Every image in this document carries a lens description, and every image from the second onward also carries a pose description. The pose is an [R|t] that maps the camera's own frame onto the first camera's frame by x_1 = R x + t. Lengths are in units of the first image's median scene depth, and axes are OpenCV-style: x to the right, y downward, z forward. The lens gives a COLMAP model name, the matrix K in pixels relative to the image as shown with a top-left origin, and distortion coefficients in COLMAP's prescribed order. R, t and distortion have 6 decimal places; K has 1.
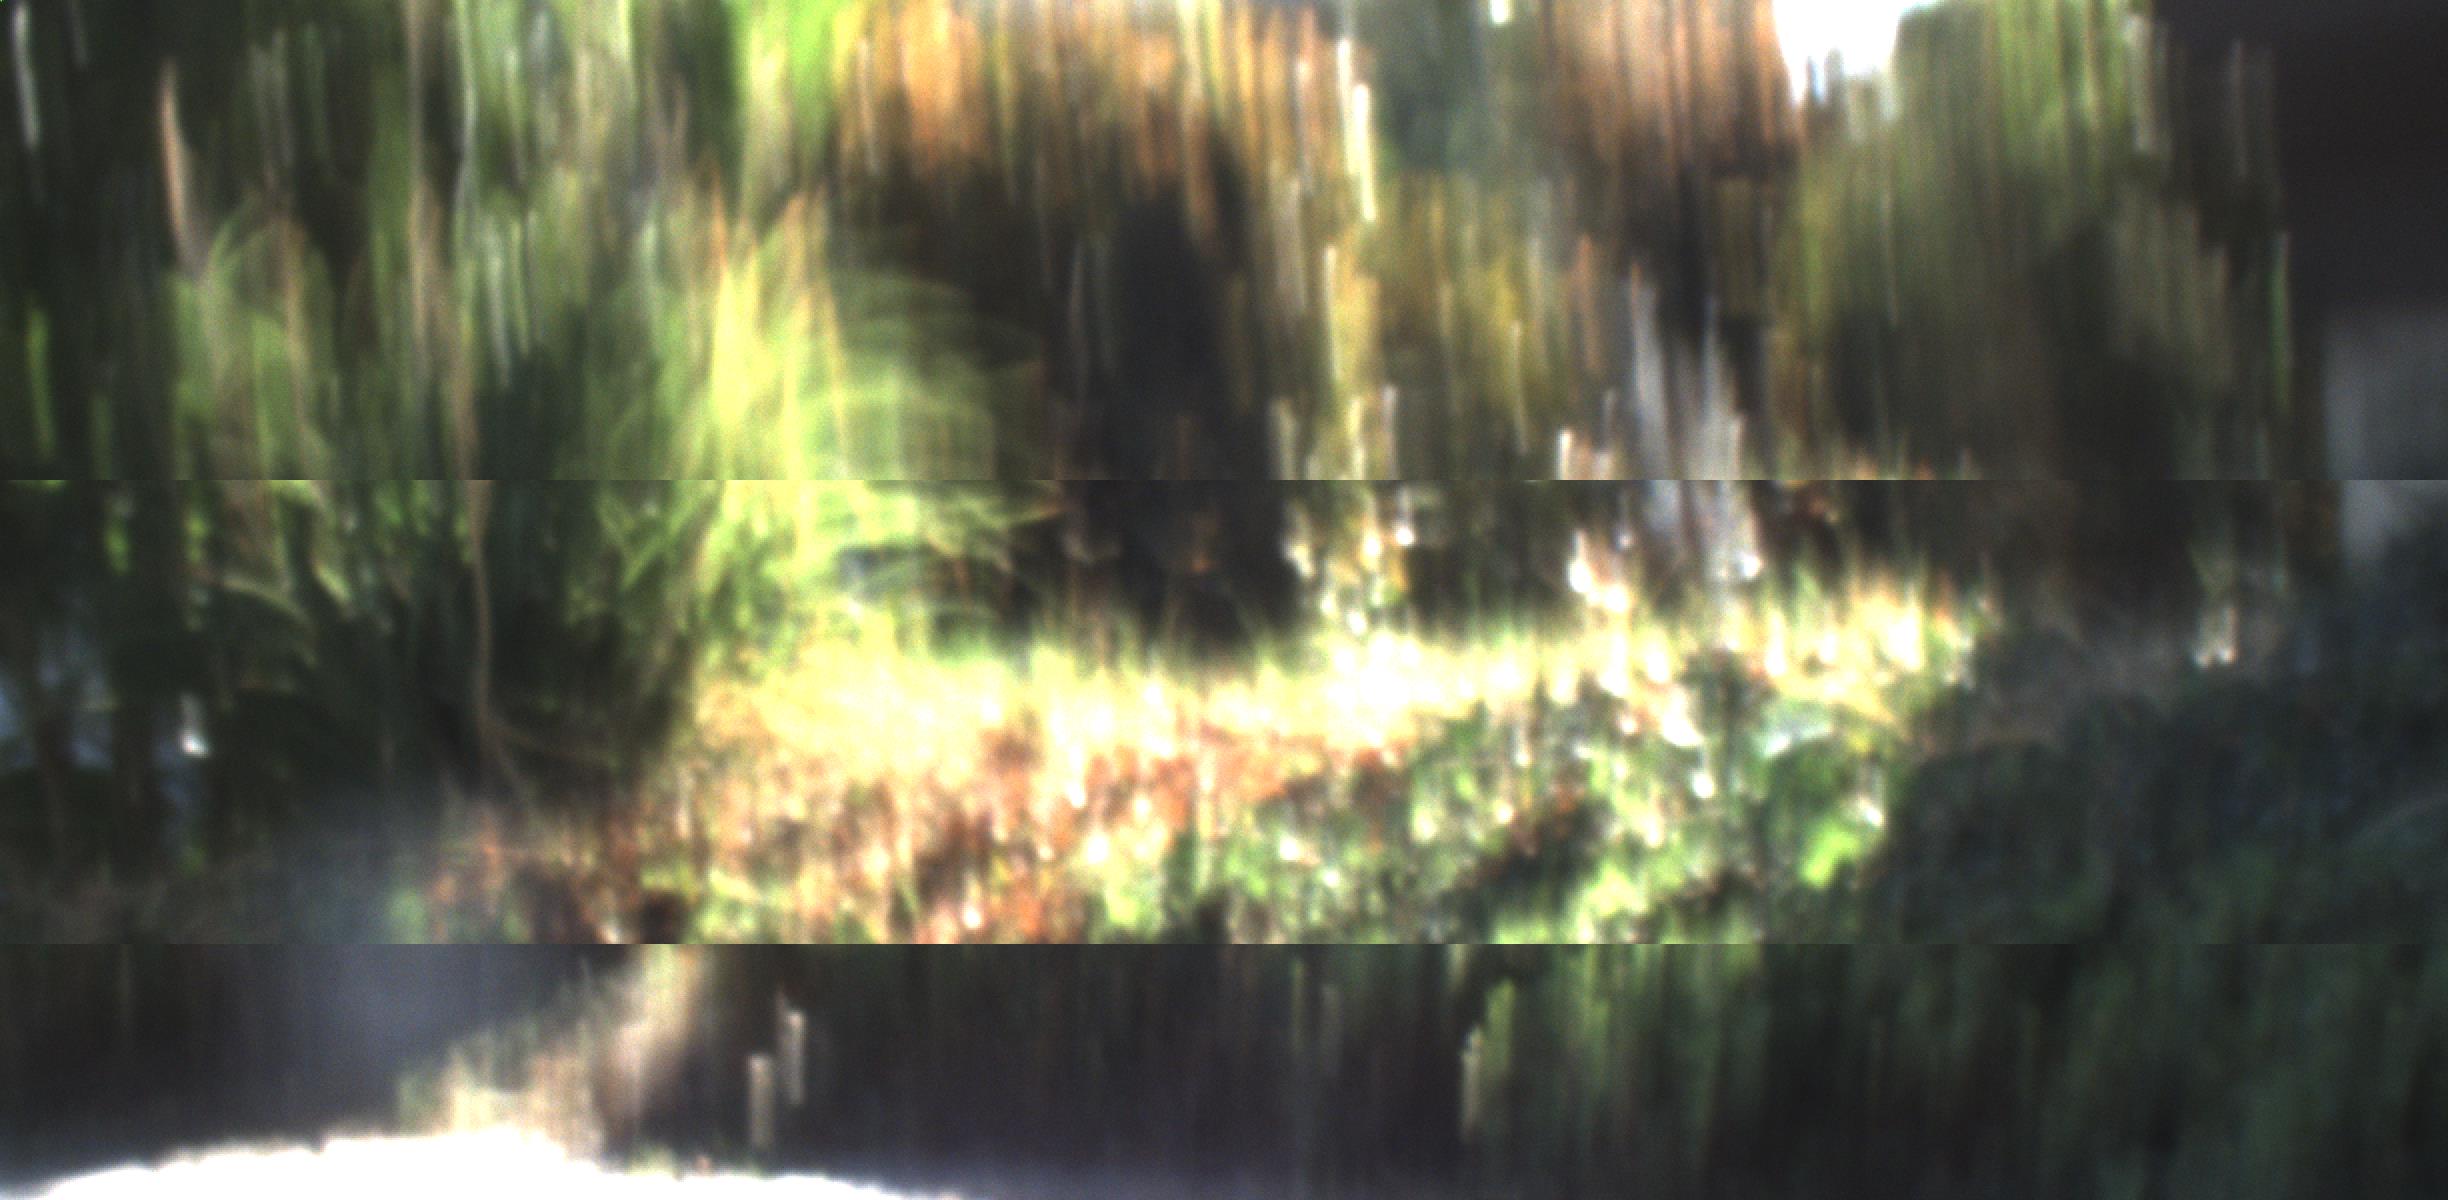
lens RADIAL K [[13166.0, 0, 1224.5], [0, 13166.0, 606.1], [0, 0, 1]] dist [0.798010, 0.000000]
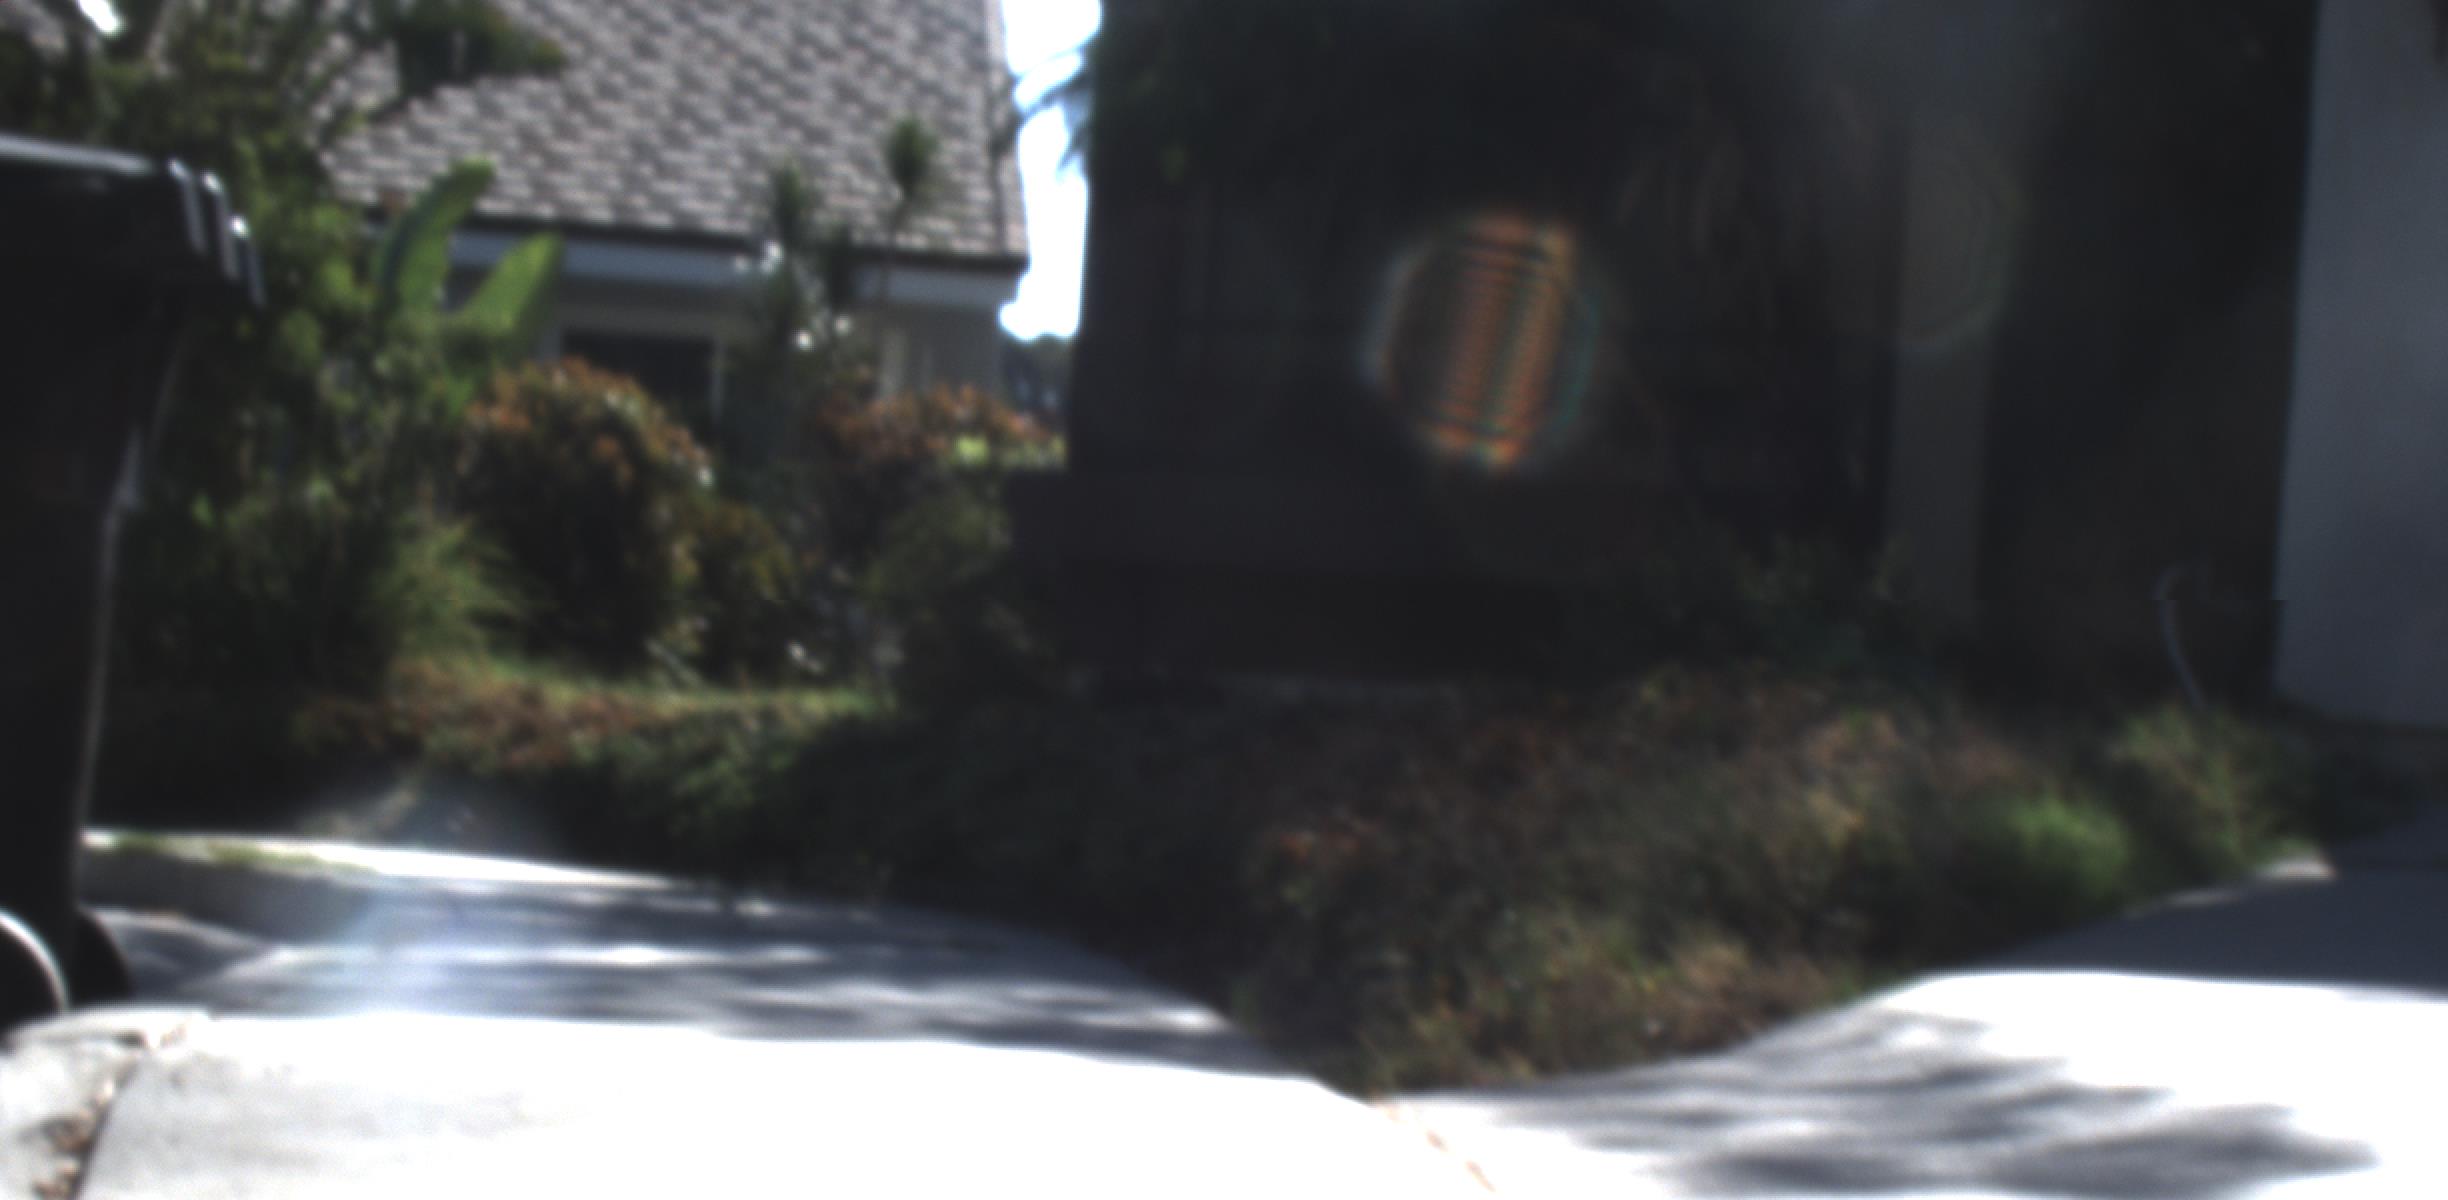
lens RADIAL K [[13166.0, 0, 1225.6], [0, 13166.0, 609.9], [0, 0, 1]] dist [0.798010, 0.000000]
pose [[0.985669, 0.160498, 0.051940, -0.019905], [-0.160451, 0.987031, -0.005111, -0.015989], [-0.052087, -0.003296, 0.998637, -1.716109]]
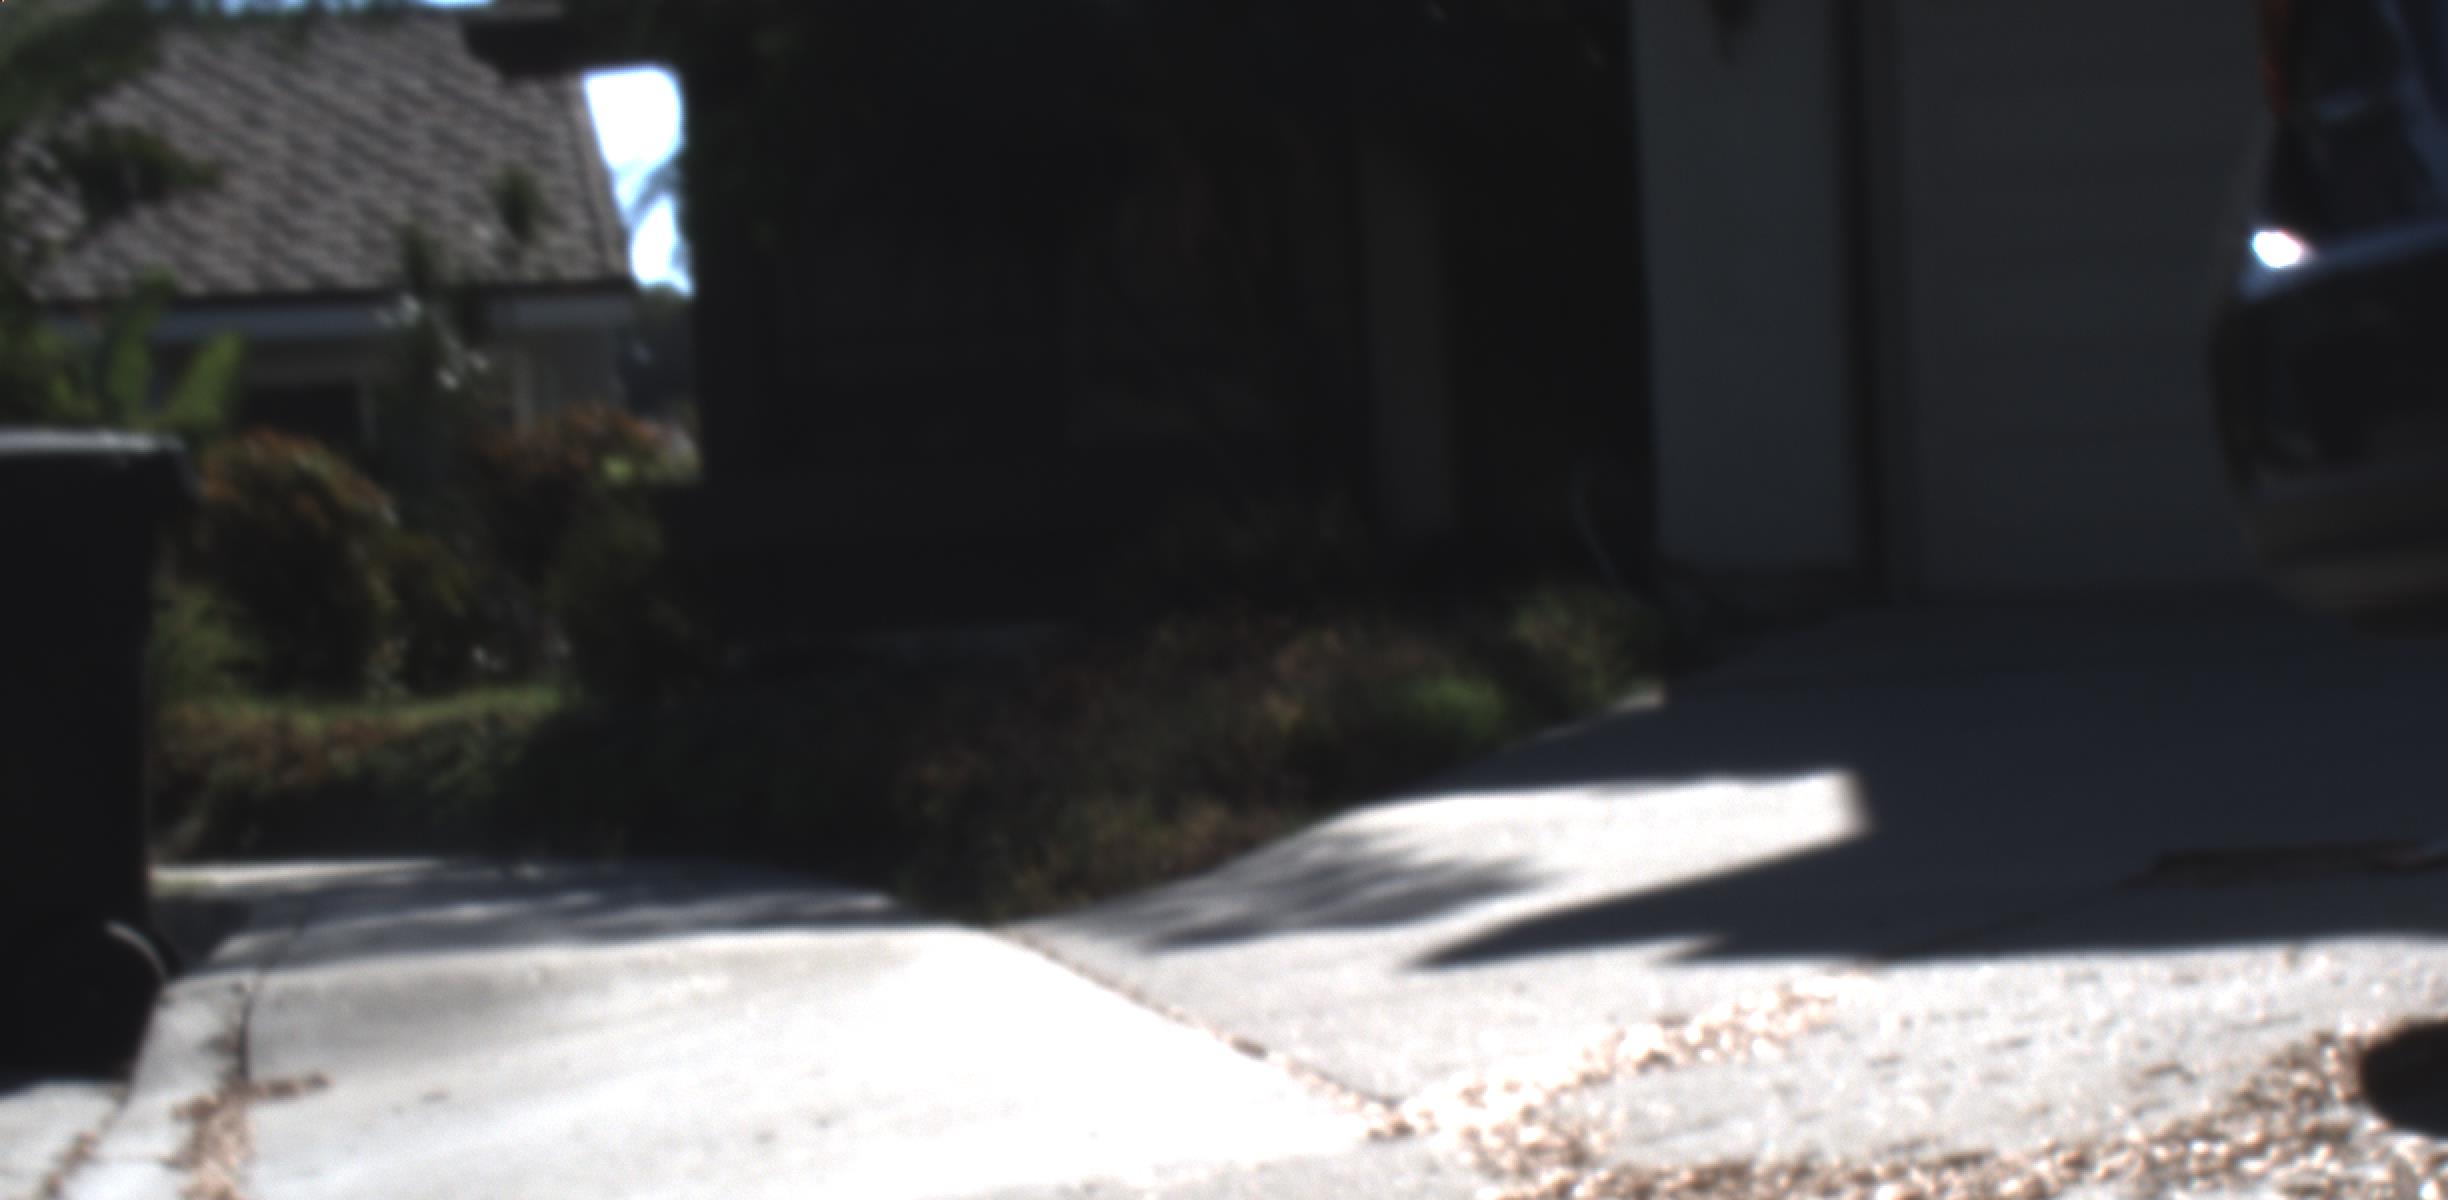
lens RADIAL K [[13166.0, 0, 1227.8], [0, 13166.0, 610.8], [0, 0, 1]] dist [0.798010, 0.000000]
pose [[0.996039, 0.035421, 0.081554, -0.052463], [-0.035505, 0.999369, -0.000412, -0.024857], [-0.081517, -0.002486, 0.996669, -2.278642]]
